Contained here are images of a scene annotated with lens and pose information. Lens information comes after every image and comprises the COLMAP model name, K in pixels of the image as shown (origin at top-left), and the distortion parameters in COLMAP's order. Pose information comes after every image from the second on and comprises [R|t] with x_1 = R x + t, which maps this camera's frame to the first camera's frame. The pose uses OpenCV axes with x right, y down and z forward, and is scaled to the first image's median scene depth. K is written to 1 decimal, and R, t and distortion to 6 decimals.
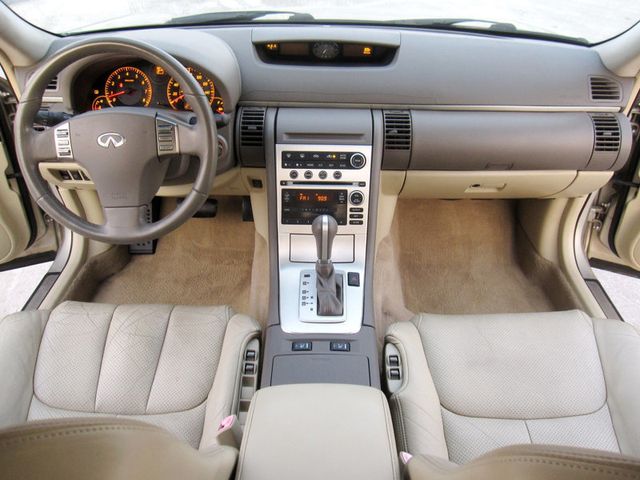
lens RADIAL K [[531.8, 0, 328.9], [0, 531.8, 236.5], [0, 0, 1]] dist [-0.066276, 0.013058]
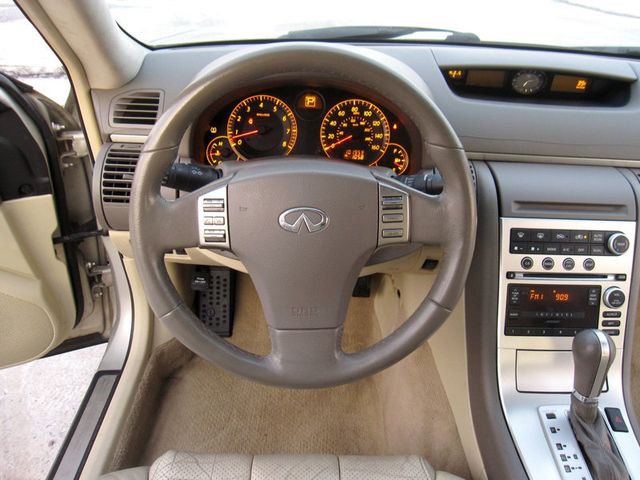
lens RADIAL K [[527.5, 0, 320.2], [0, 527.5, 226.5], [0, 0, 1]] dist [-0.069568, 0.005231]
pose [[0.999274, 0.013530, 0.035622, -0.346448], [-0.011126, 0.997703, -0.066827, -0.113941], [-0.036445, 0.066383, 0.997128, 0.343041]]
